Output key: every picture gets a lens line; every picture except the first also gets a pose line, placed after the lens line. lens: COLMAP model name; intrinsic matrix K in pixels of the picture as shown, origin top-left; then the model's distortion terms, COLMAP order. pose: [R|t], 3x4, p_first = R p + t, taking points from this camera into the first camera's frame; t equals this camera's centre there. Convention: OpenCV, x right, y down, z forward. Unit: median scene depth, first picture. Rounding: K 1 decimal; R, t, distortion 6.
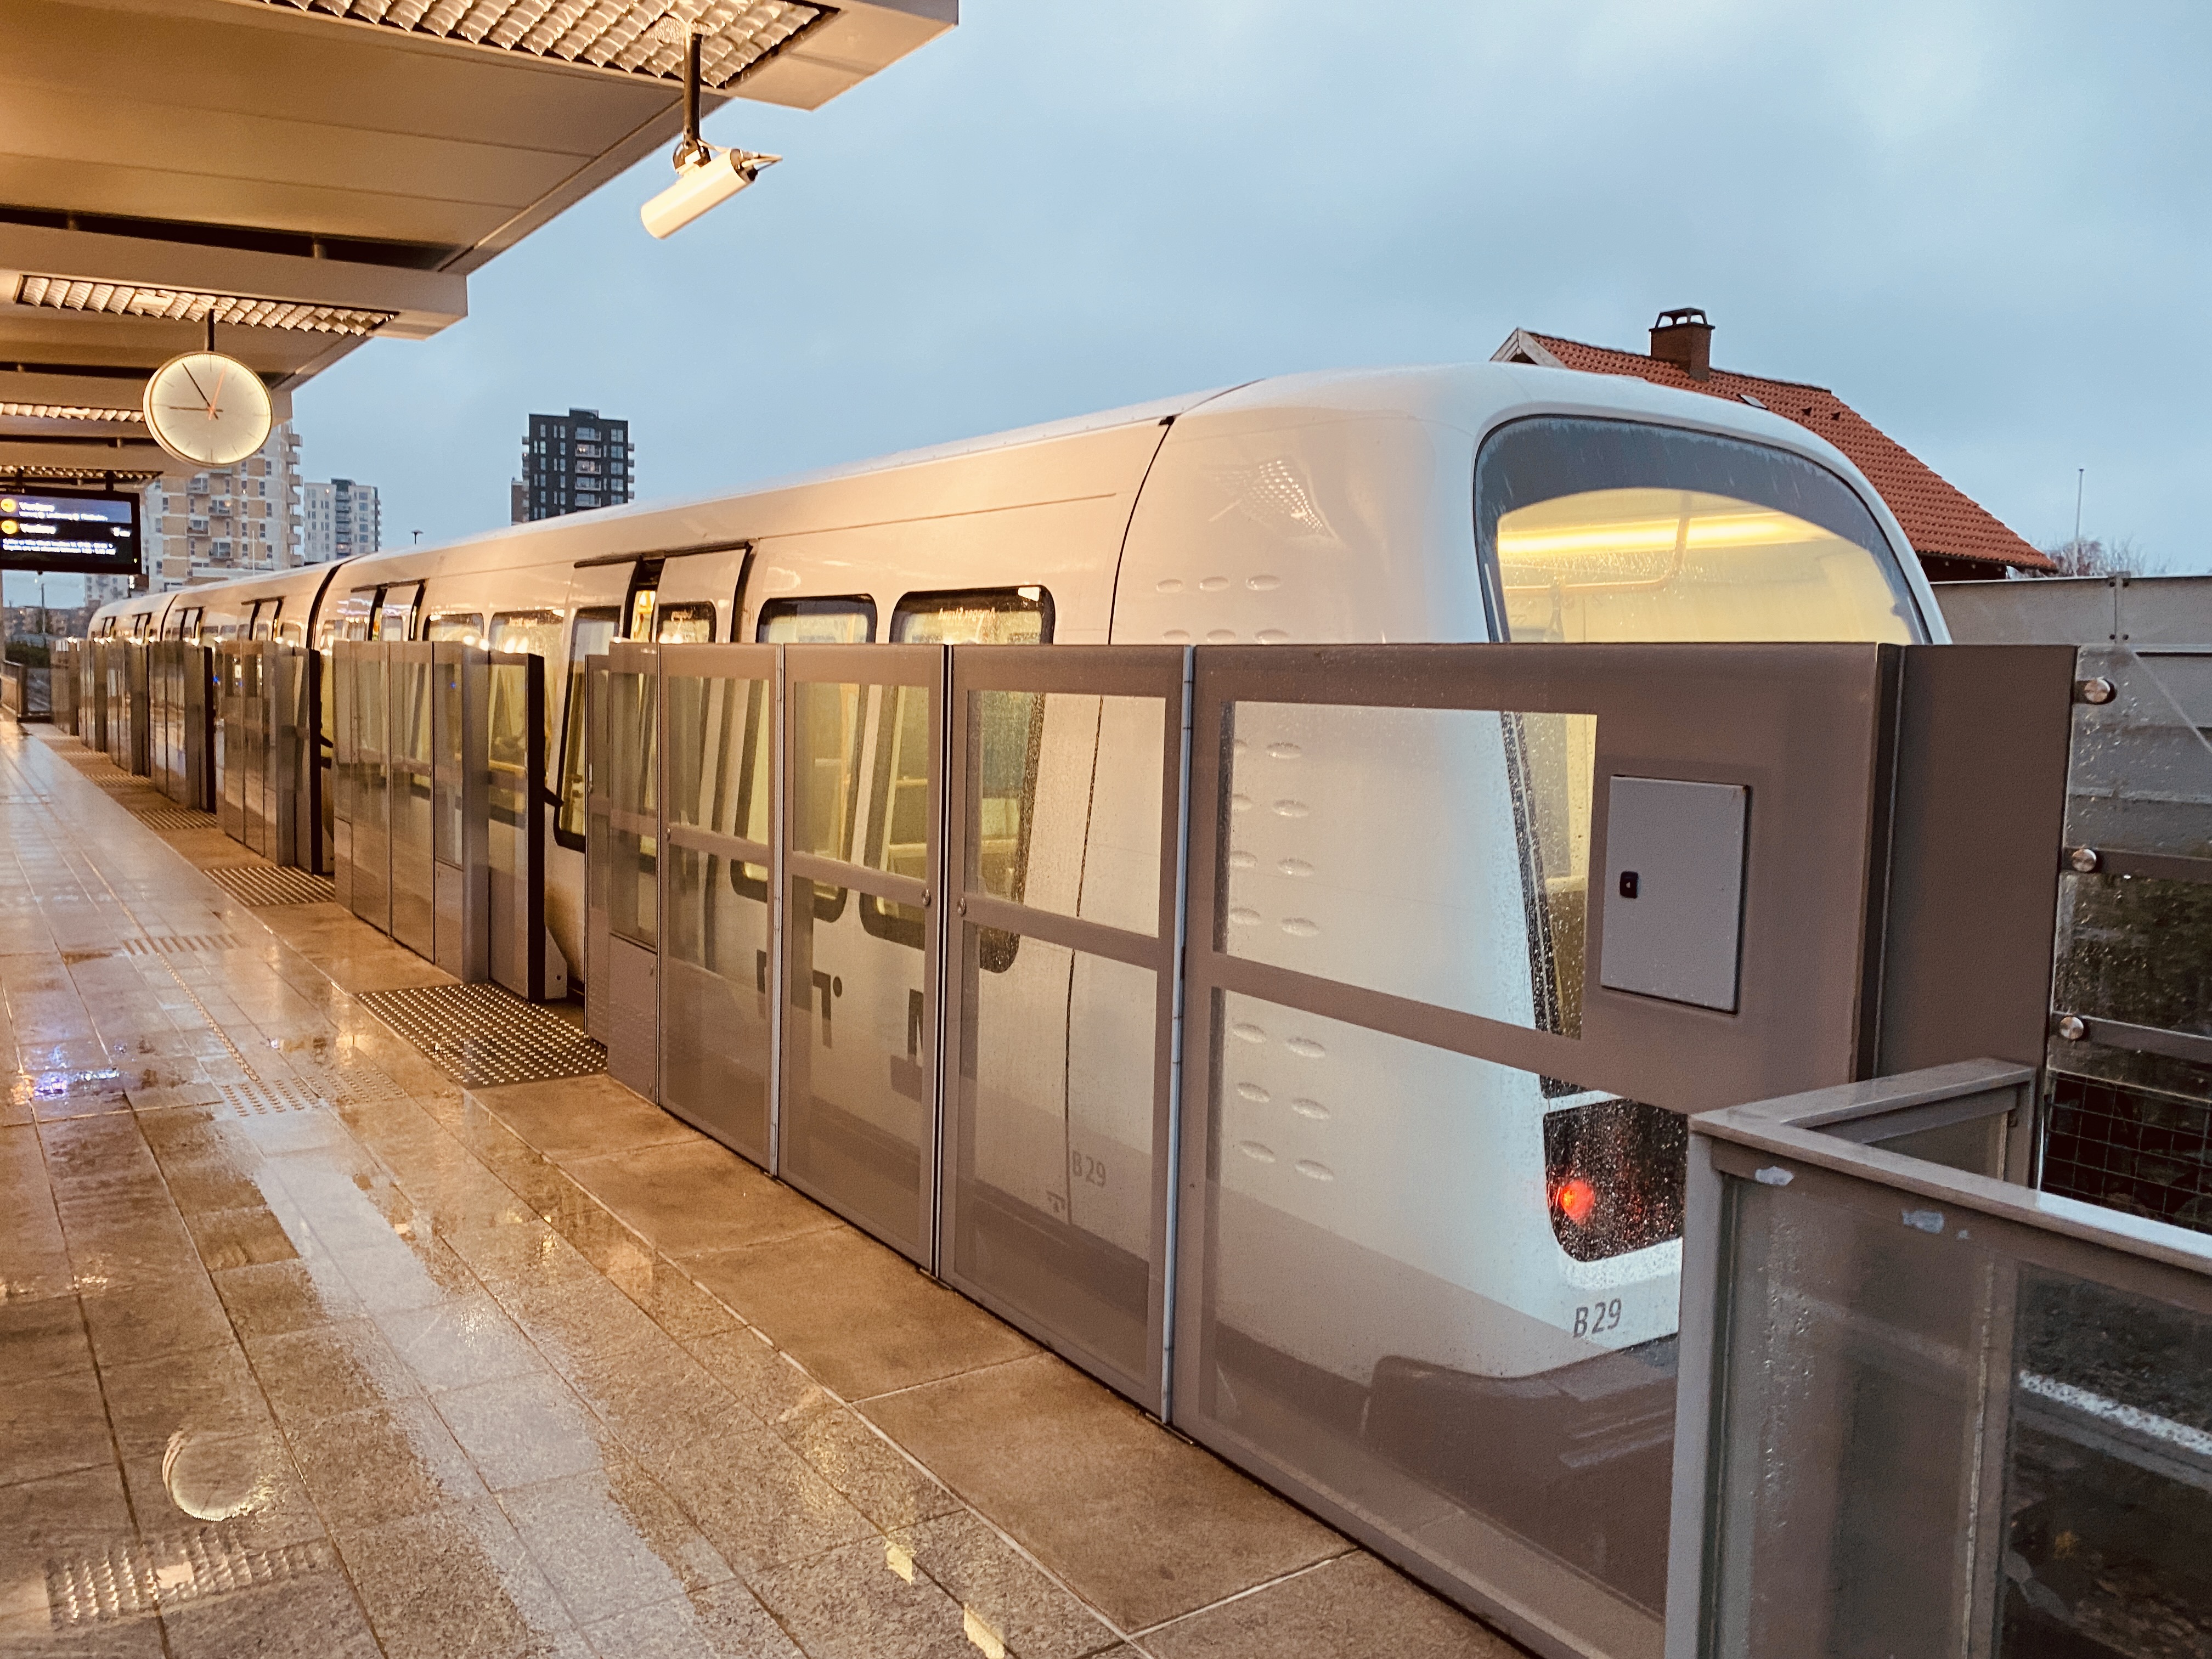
lens RADIAL K [[1709.1, 0, 1091.5], [0, 1709.1, 812.9], [0, 0, 1]] dist [0.019644, -0.013643]
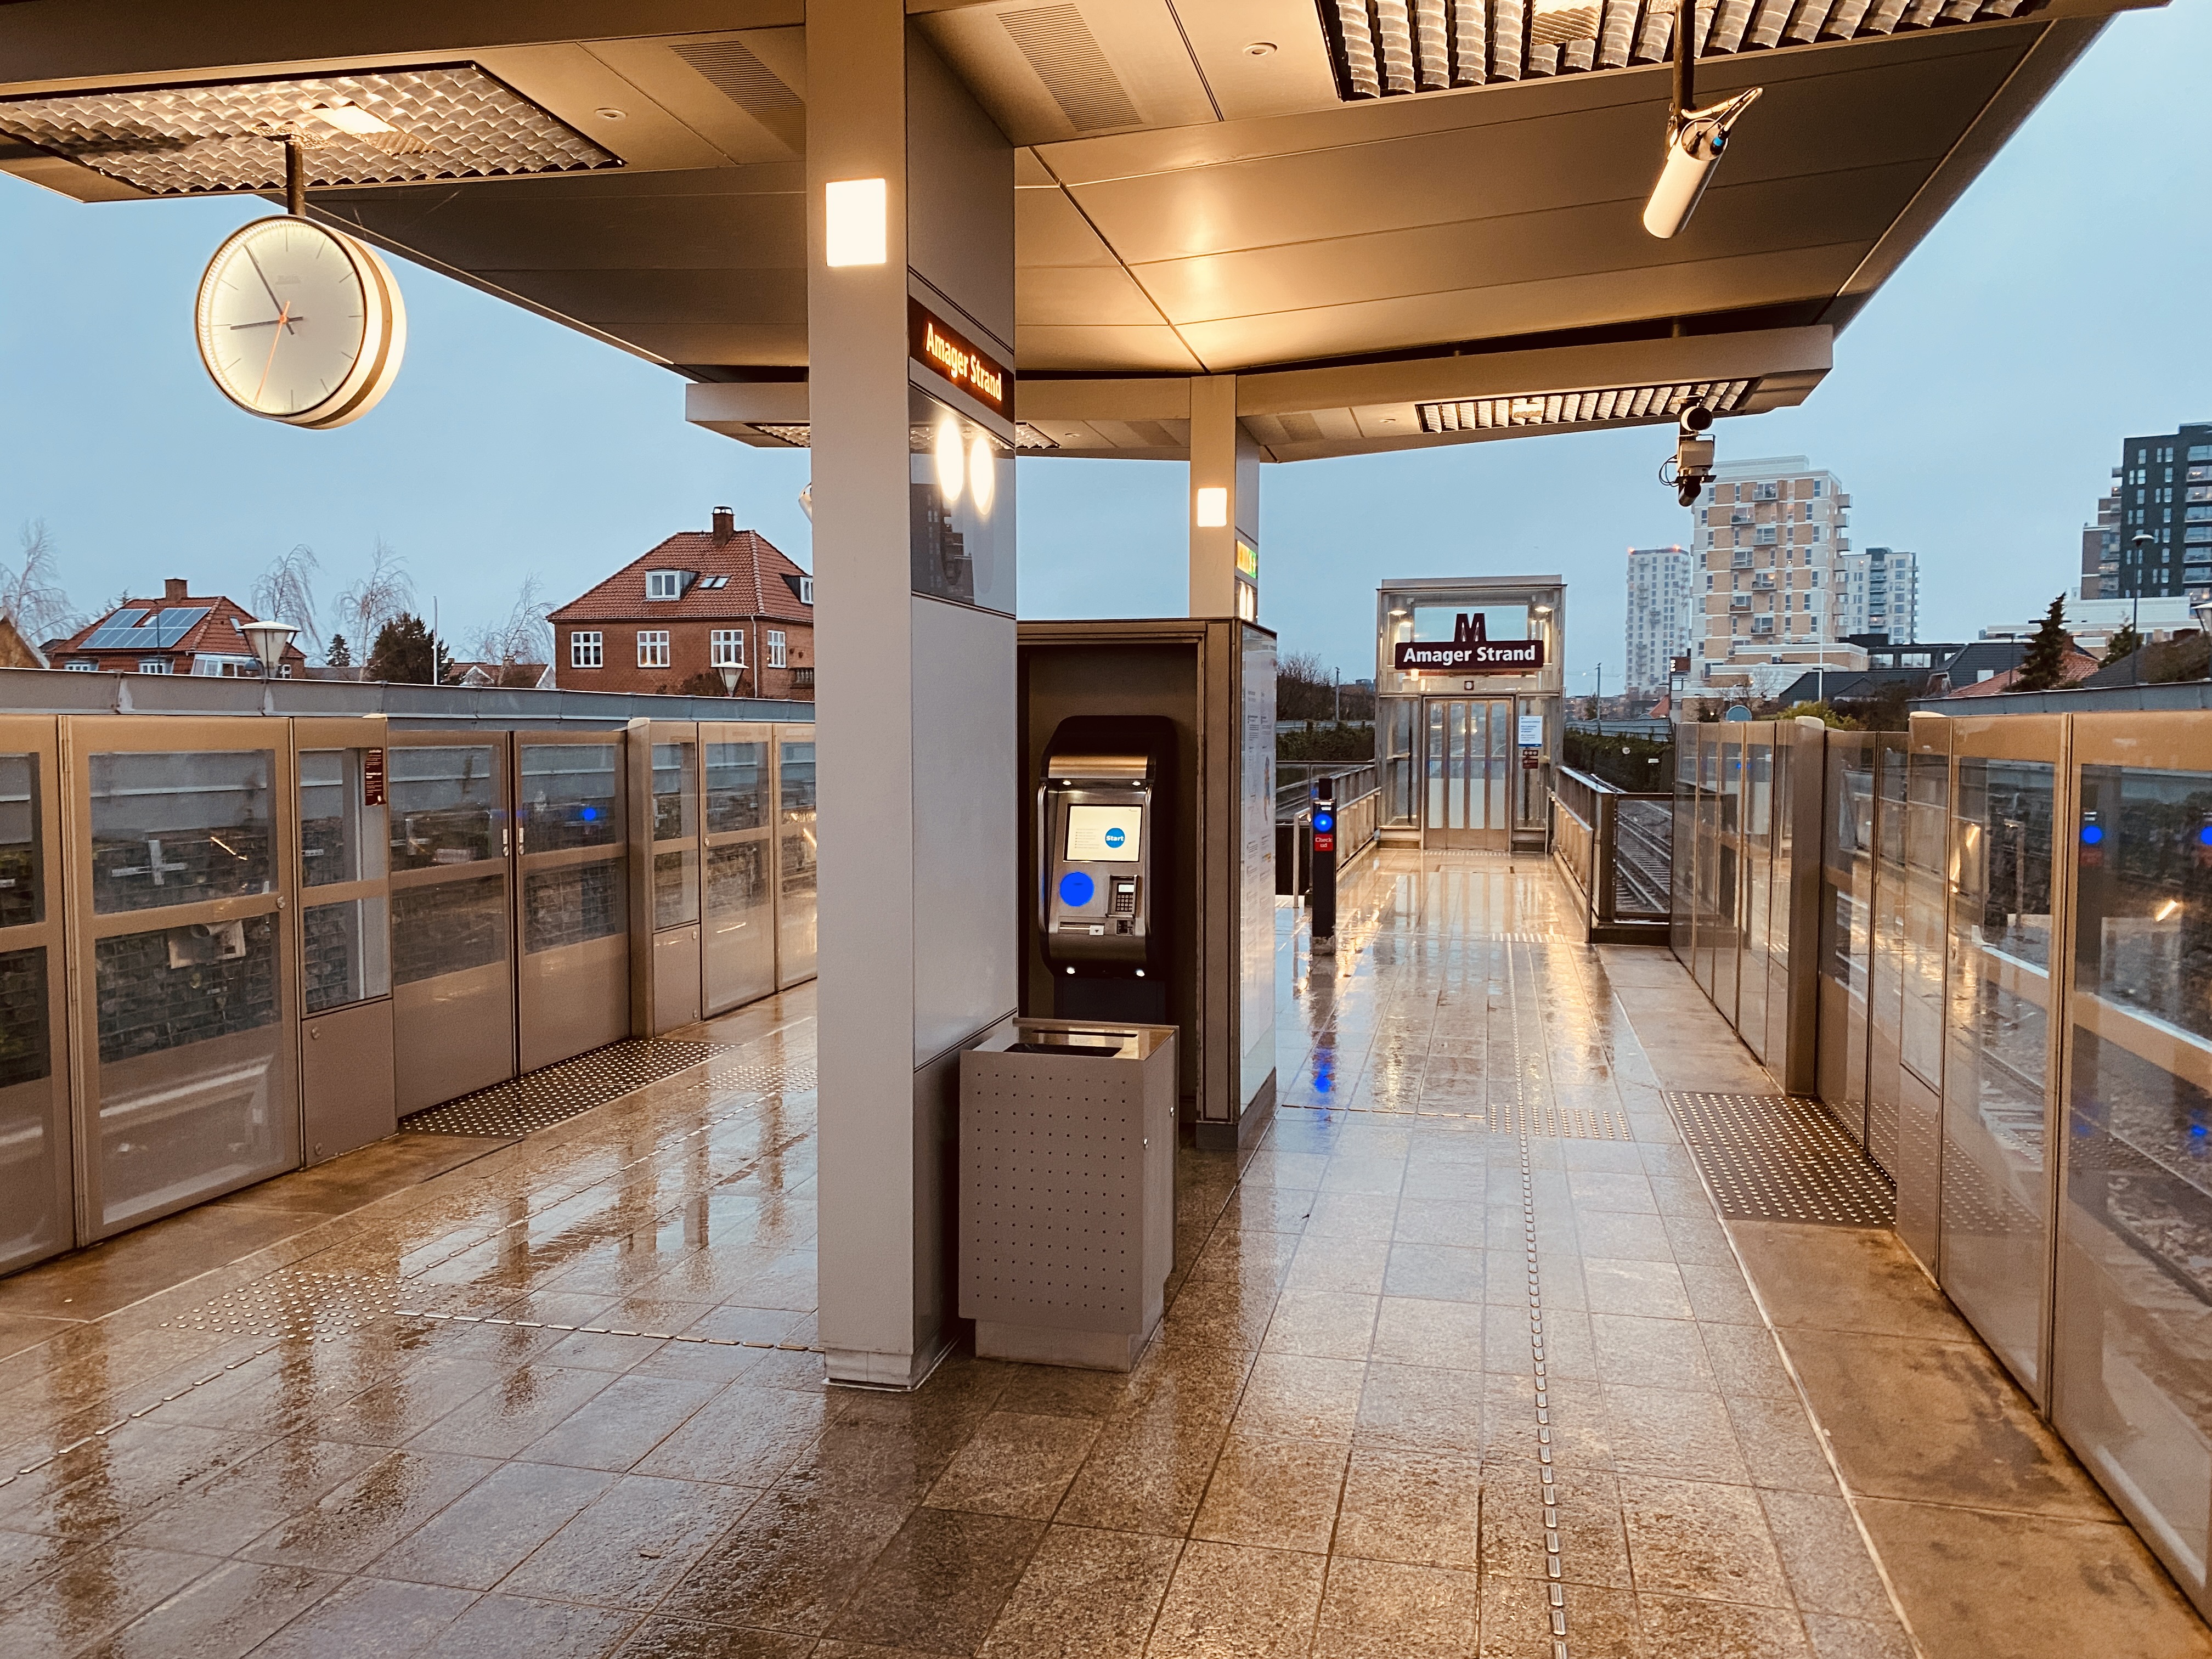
lens RADIAL K [[1709.1, 0, 1068.5], [0, 1709.1, 822.4], [0, 0, 1]] dist [0.019644, -0.013643]
pose [[0.667476, 0.016700, -0.744444, -0.046180], [-0.046497, 0.998732, -0.019285, -0.007247], [0.743178, 0.047487, 0.667406, 0.072625]]
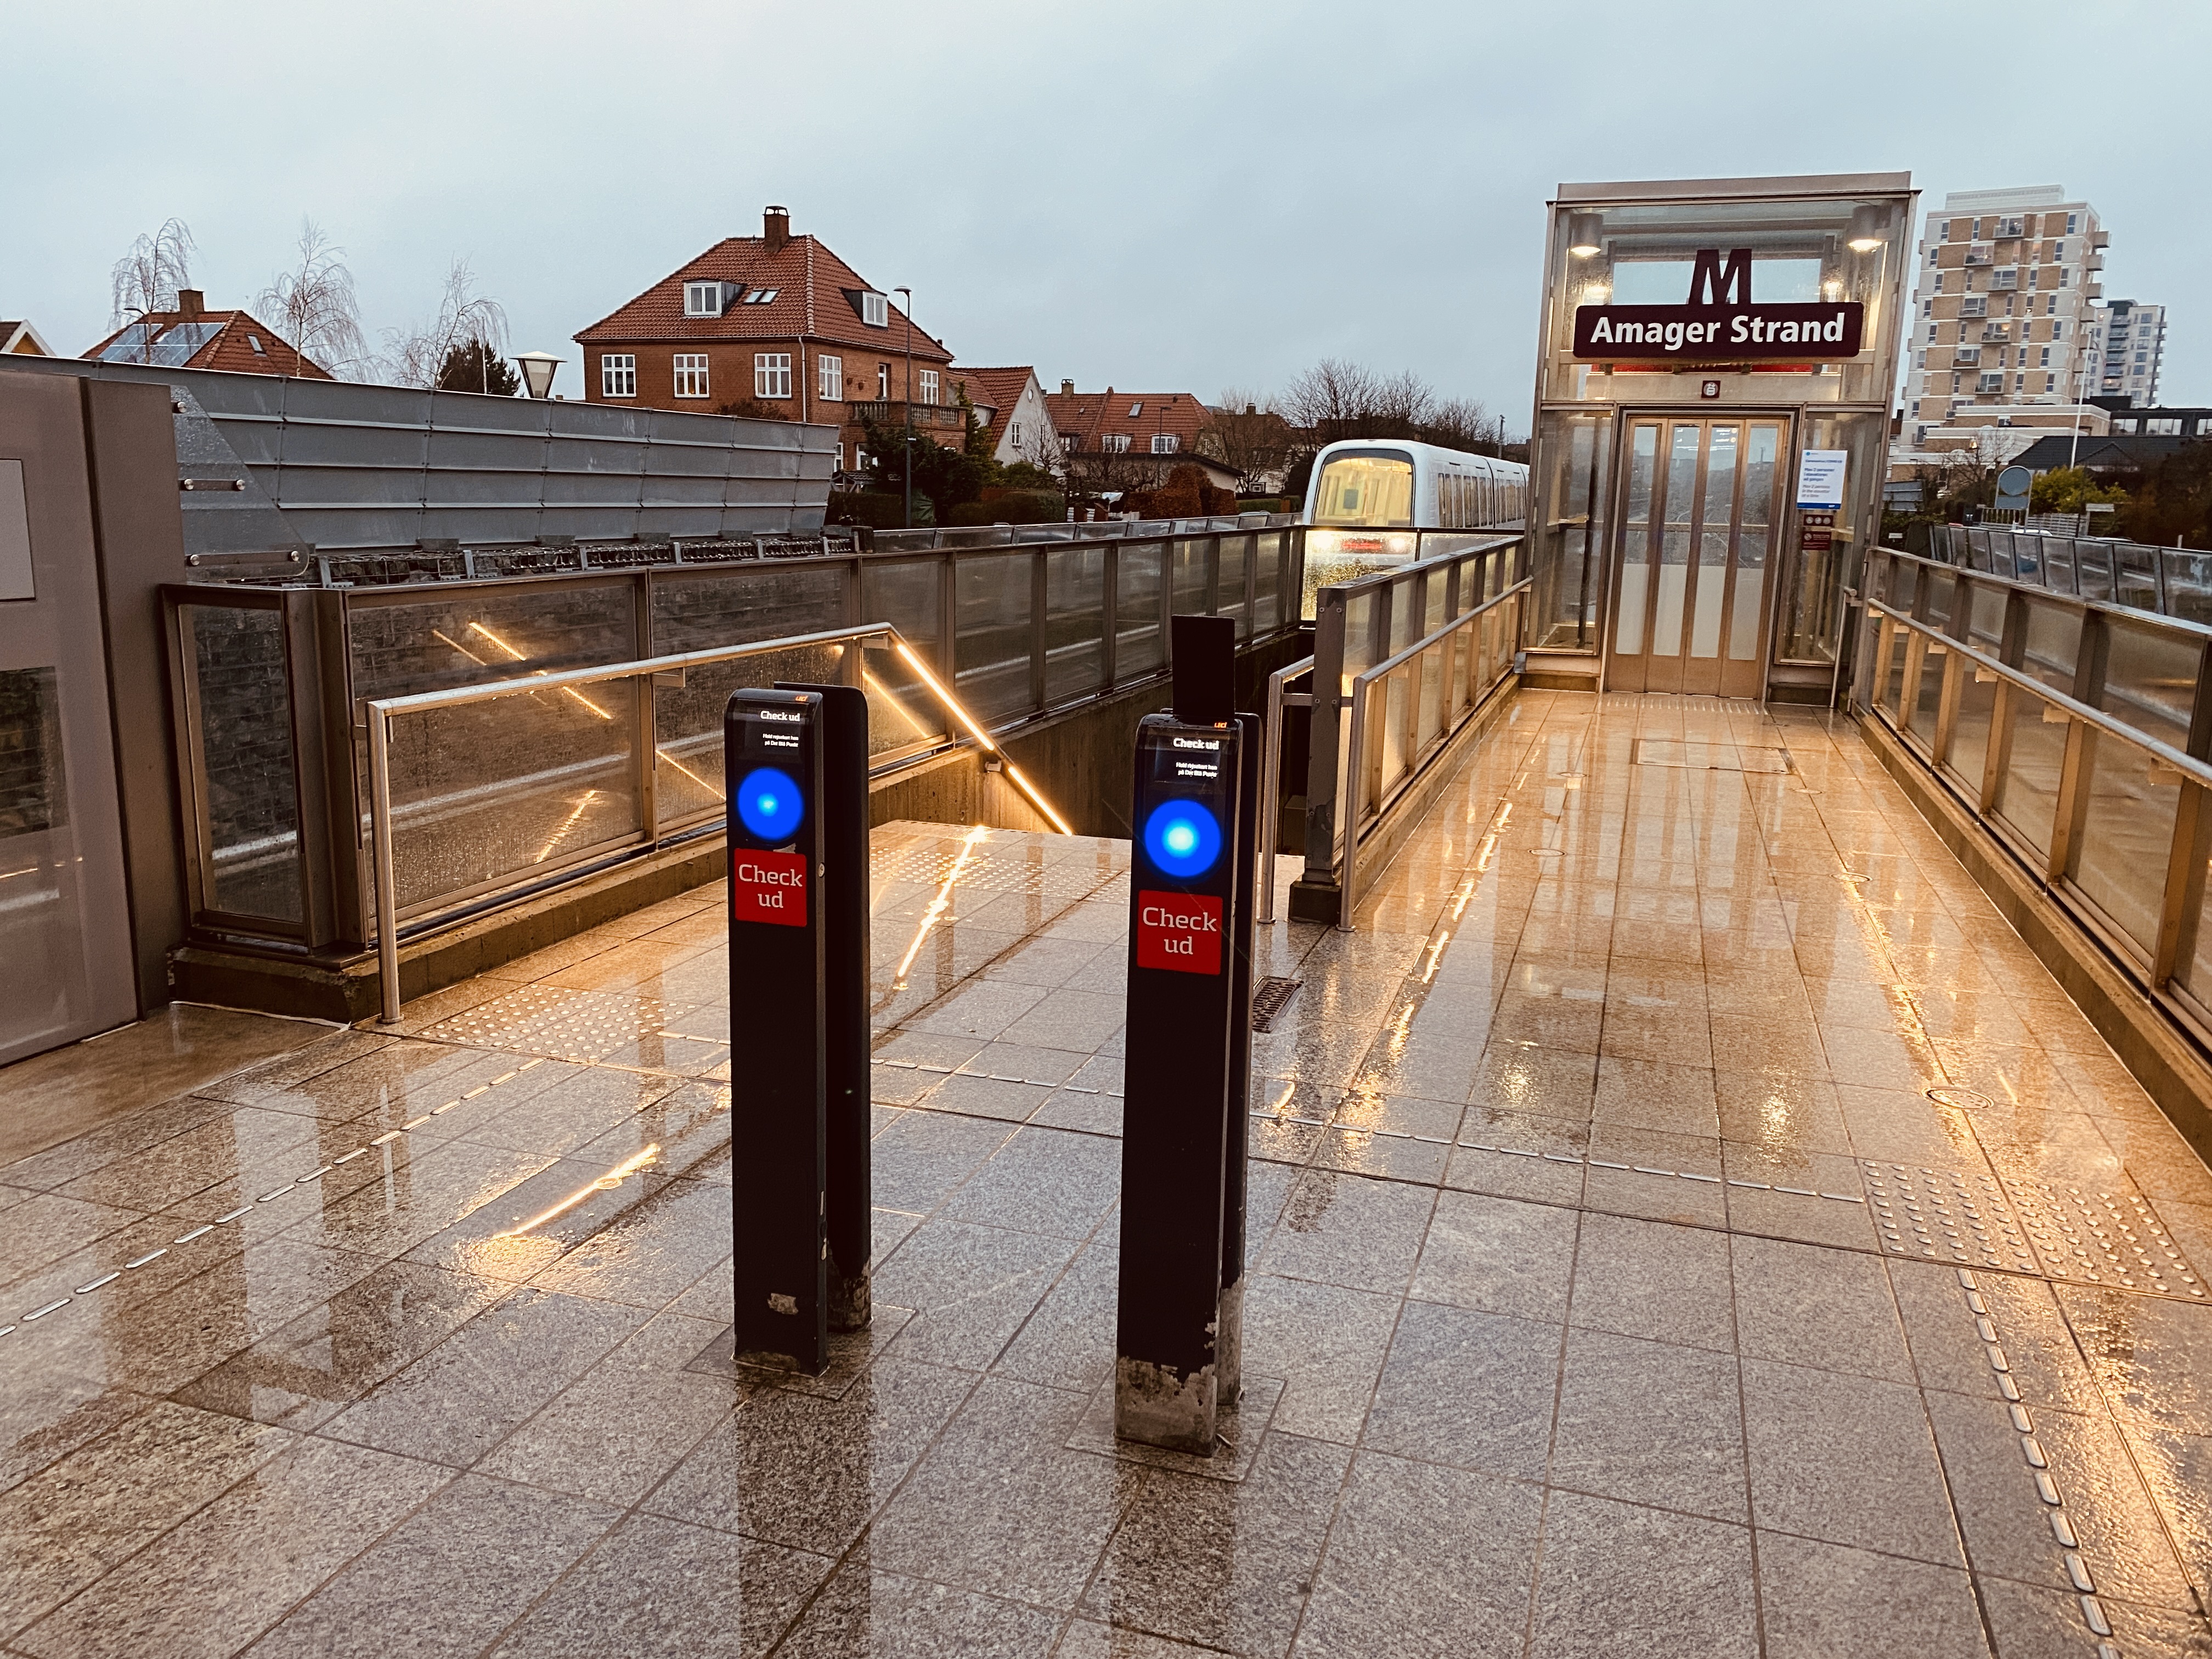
lens RADIAL K [[1709.1, 0, 1076.2], [0, 1709.1, 827.6], [0, 0, 1]] dist [0.019644, -0.013643]
pose [[0.603194, 0.146082, -0.784103, -0.067228], [-0.073714, 0.989087, 0.127565, -0.009456], [0.794181, -0.019147, 0.607380, 0.100156]]
